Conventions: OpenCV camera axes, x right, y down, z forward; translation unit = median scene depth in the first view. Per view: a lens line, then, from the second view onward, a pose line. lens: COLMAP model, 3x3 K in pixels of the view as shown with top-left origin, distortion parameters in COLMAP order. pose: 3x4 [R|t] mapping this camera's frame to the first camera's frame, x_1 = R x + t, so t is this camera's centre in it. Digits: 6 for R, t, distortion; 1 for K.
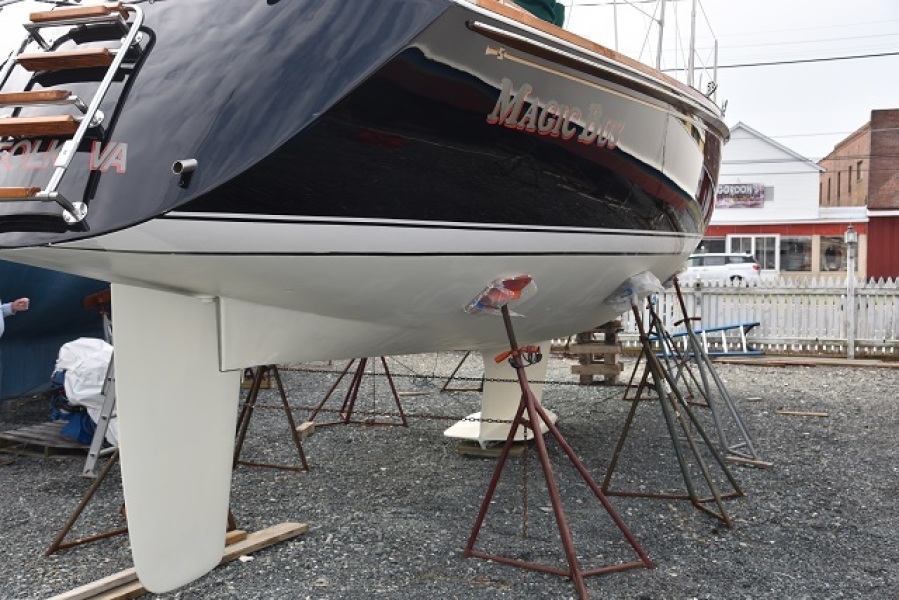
lens RADIAL K [[908.3, 0, 441.7], [0, 908.3, 308.6], [0, 0, 1]] dist [0.023558, 0.125134]
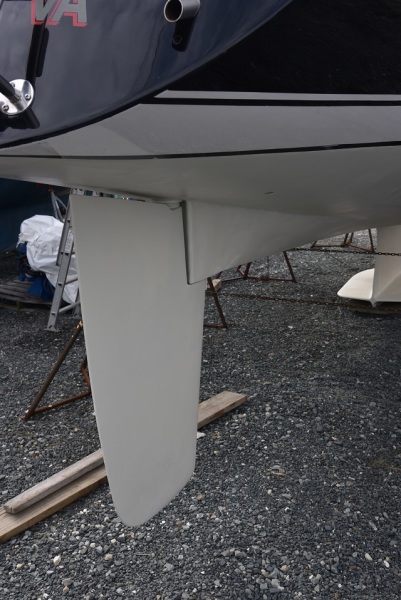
lens RADIAL K [[606.2, 0, 198.0], [0, 606.2, 307.5], [0, 0, 1]] dist [0.023558, 0.125134]
pose [[0.992918, 0.005541, -0.118672, -0.110462], [0.020422, 0.976081, 0.216445, -0.025664], [0.117033, -0.217336, 0.969056, 0.281893]]
